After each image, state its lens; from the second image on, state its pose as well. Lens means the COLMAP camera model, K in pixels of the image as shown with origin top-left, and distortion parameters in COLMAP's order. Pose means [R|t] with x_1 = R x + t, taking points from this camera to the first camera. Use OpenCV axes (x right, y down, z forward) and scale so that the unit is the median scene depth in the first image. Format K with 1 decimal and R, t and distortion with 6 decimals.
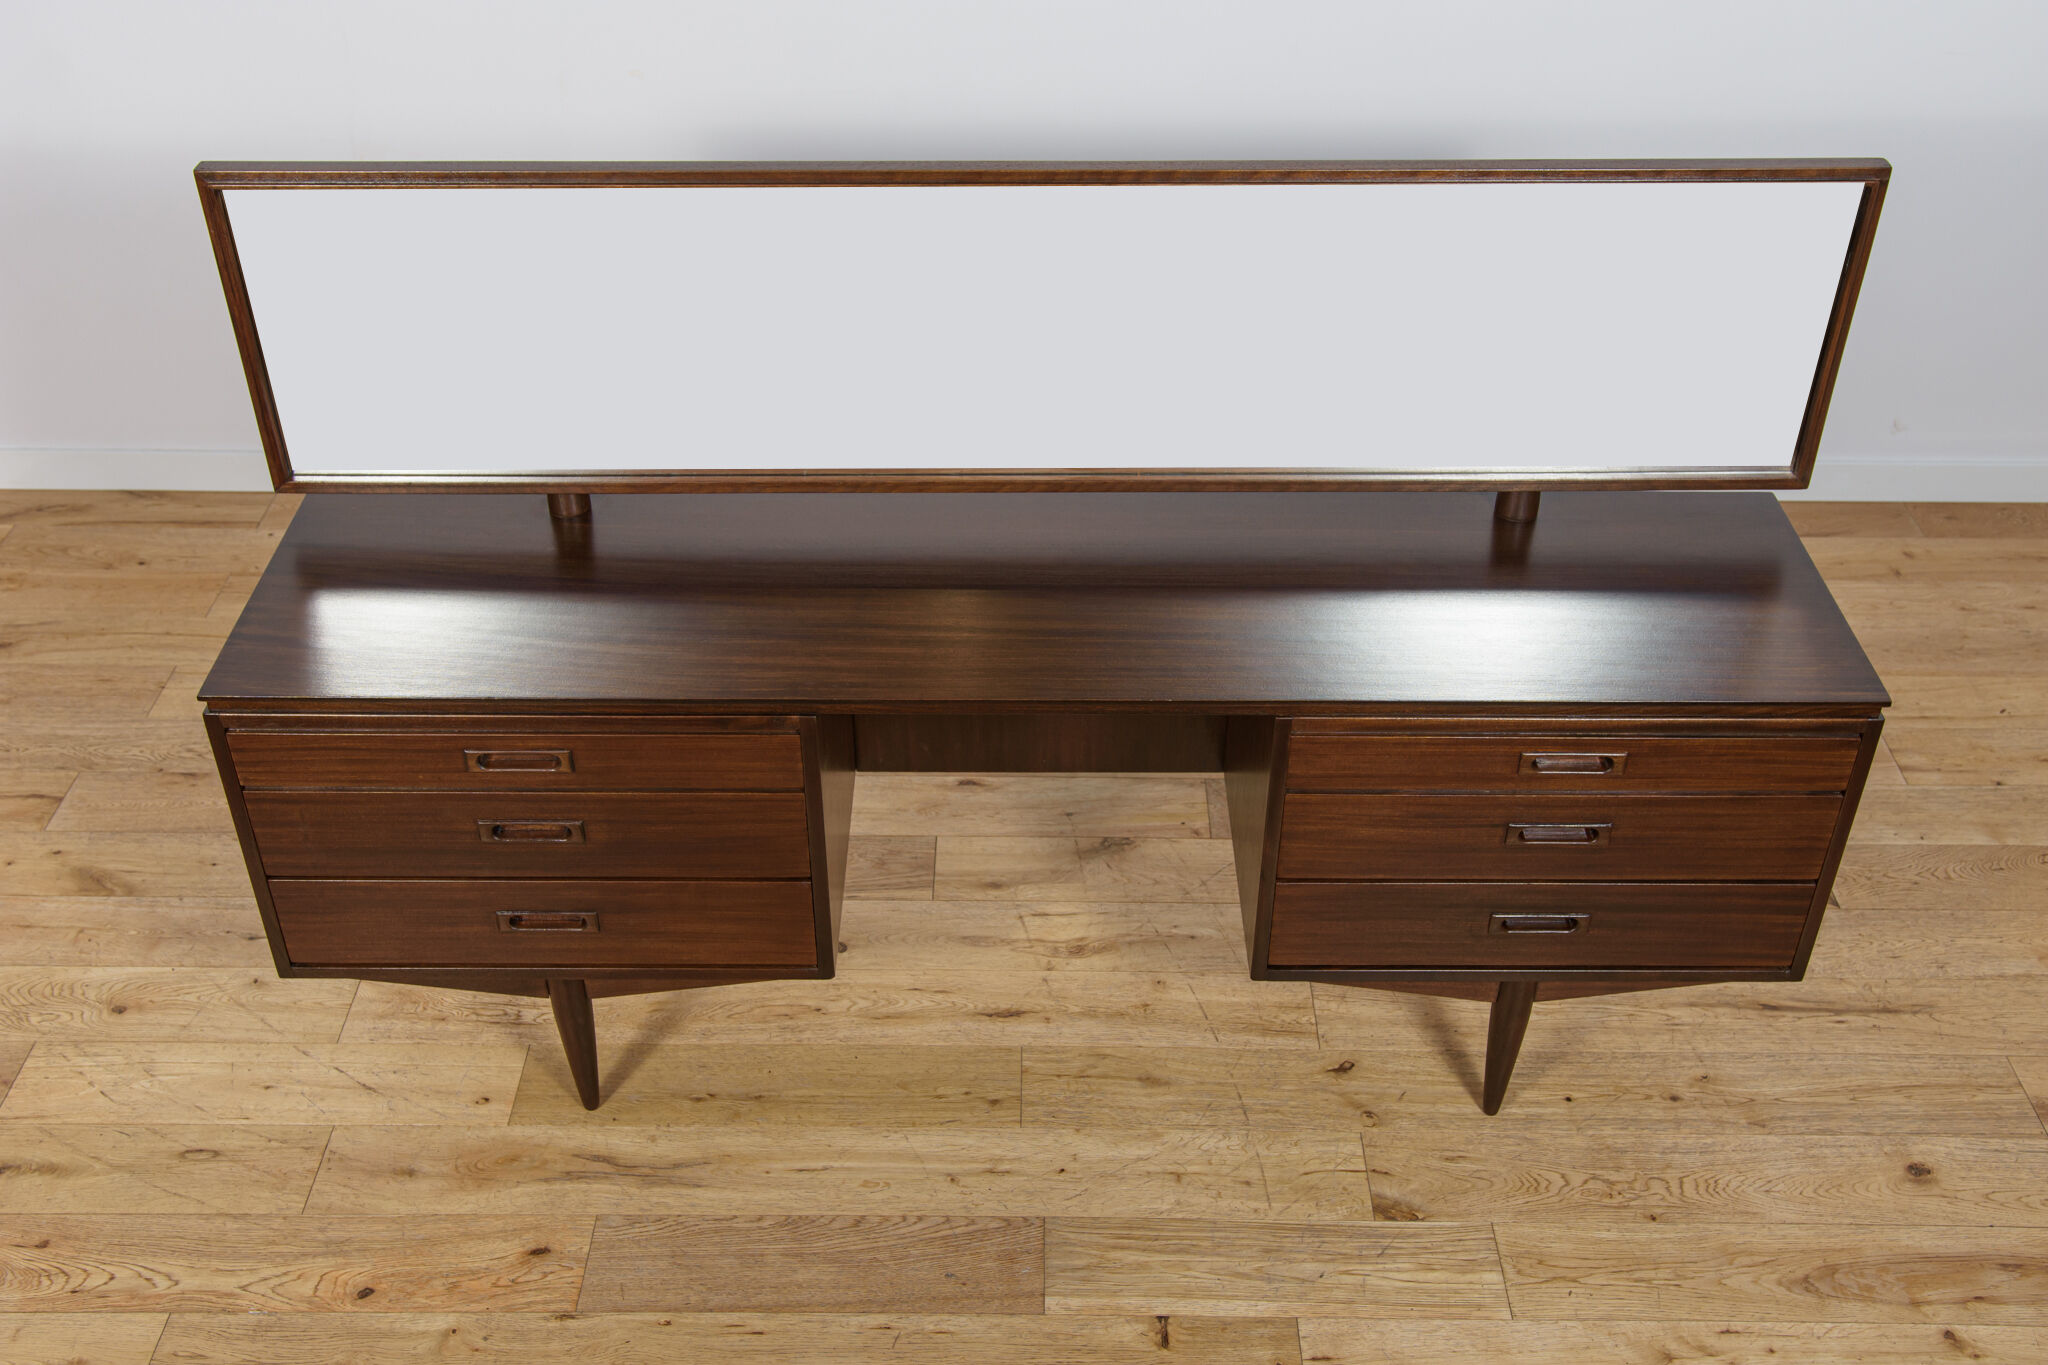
lens RADIAL K [[2058.2, 0, 1028.3], [0, 2058.2, 685.4], [0, 0, 1]] dist [-0.031499, 0.117046]
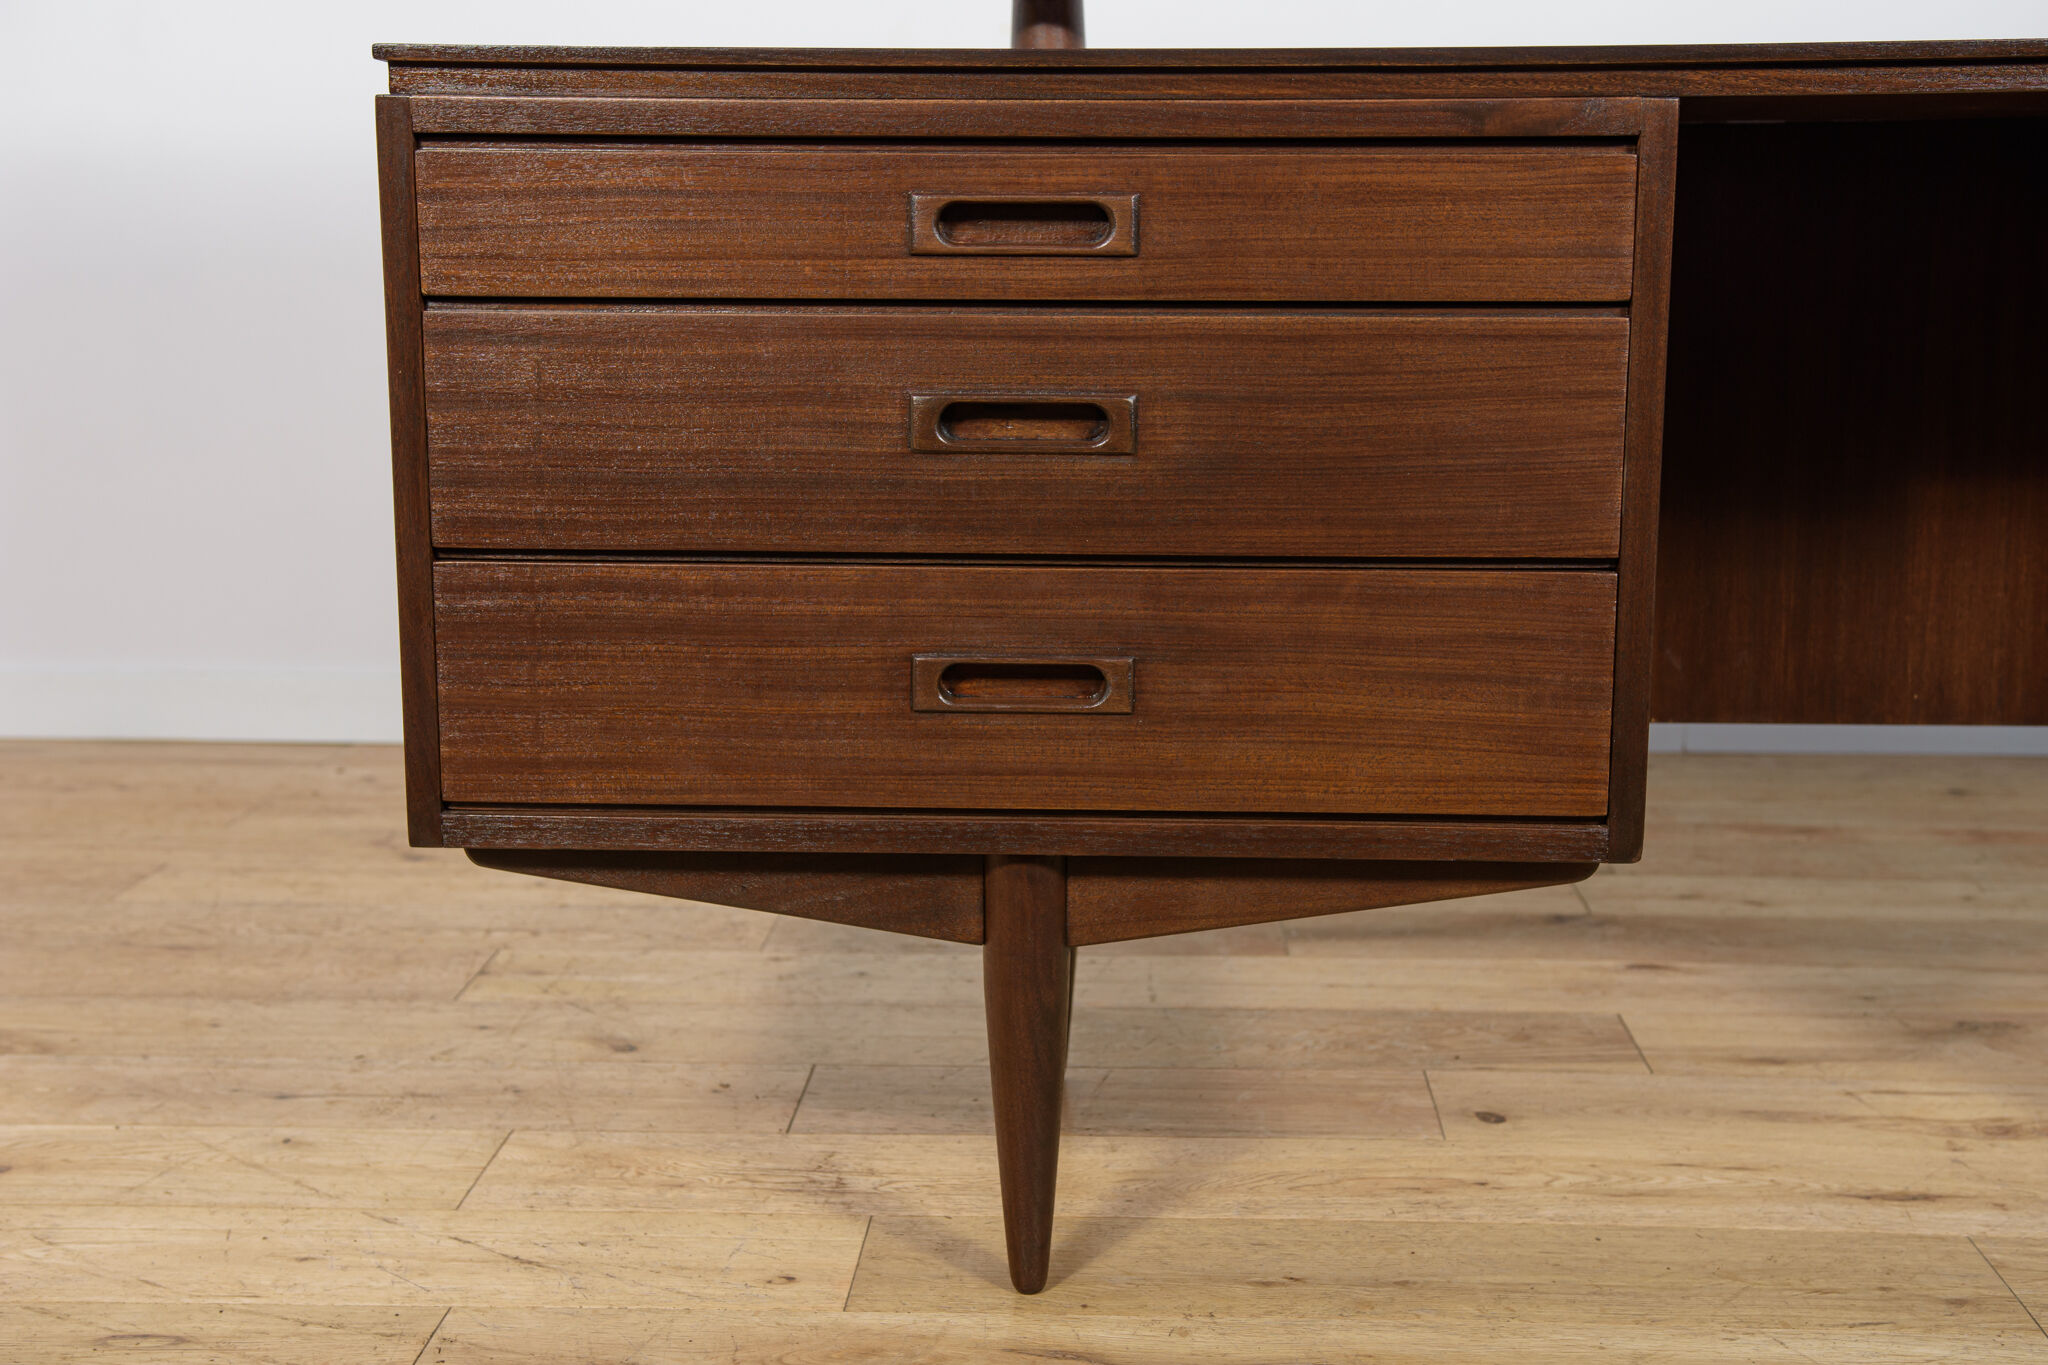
lens RADIAL K [[2605.4, 0, 1029.7], [0, 2605.4, 687.6], [0, 0, 1]] dist [0.030552, 0.203594]
pose [[0.998966, 0.003494, -0.045326, -0.190948], [-0.023101, 0.897733, -0.439934, 0.342369], [0.039153, 0.440526, 0.896886, 0.447423]]
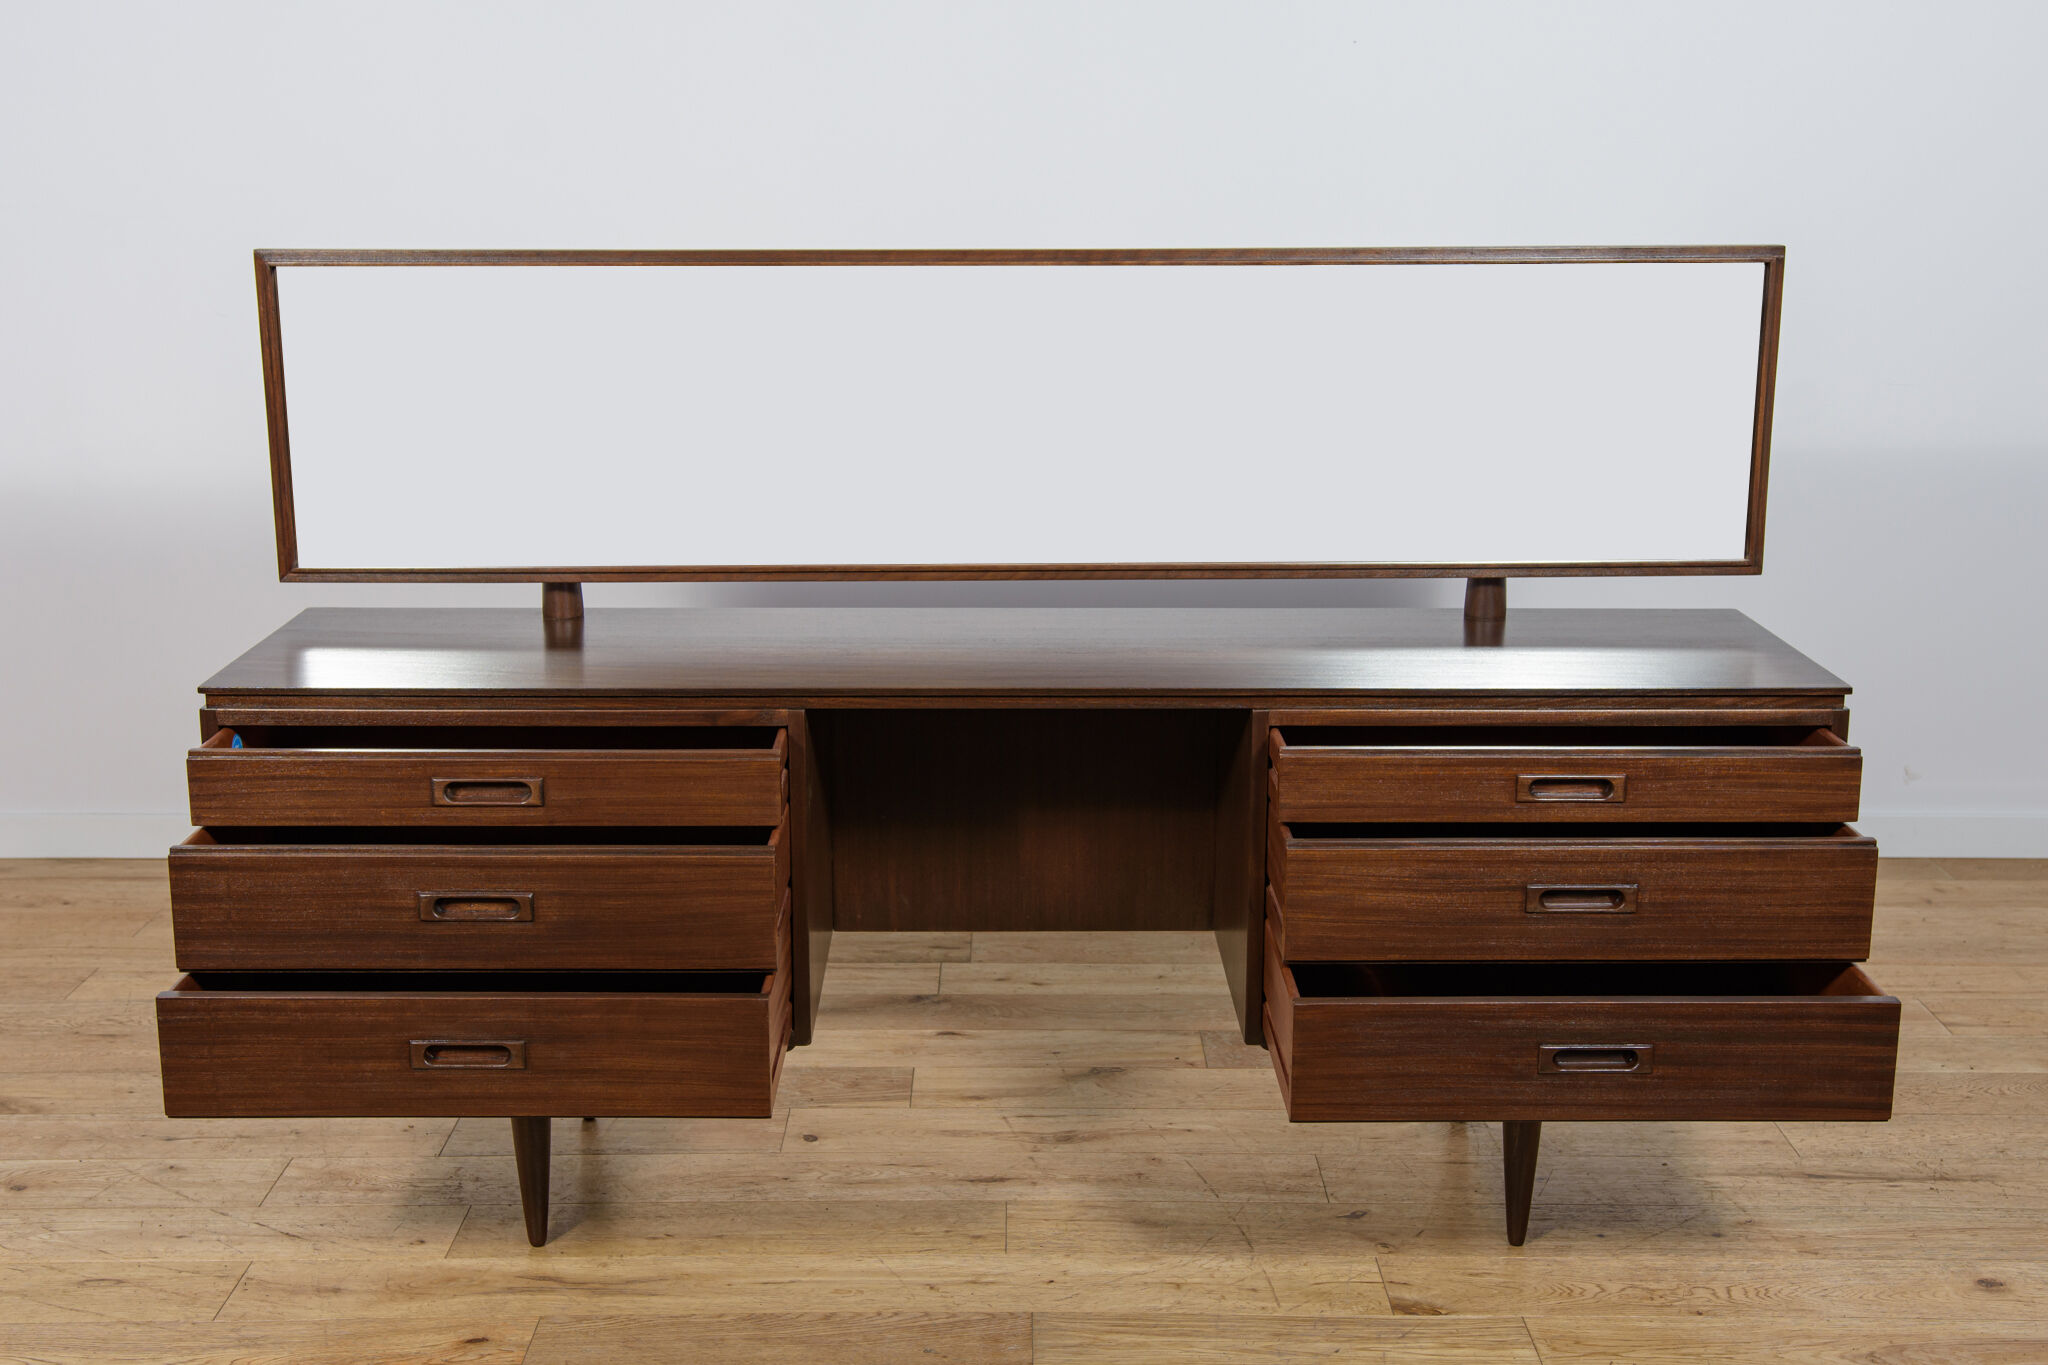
lens RADIAL K [[2434.9, 0, 1029.2], [0, 2434.9, 688.9], [0, 0, 1]] dist [0.020753, 0.138055]
pose [[0.999935, -0.005192, 0.010181, -0.003019], [0.008753, 0.920724, -0.390117, 0.411727], [-0.007348, 0.390181, 0.920709, -0.104144]]
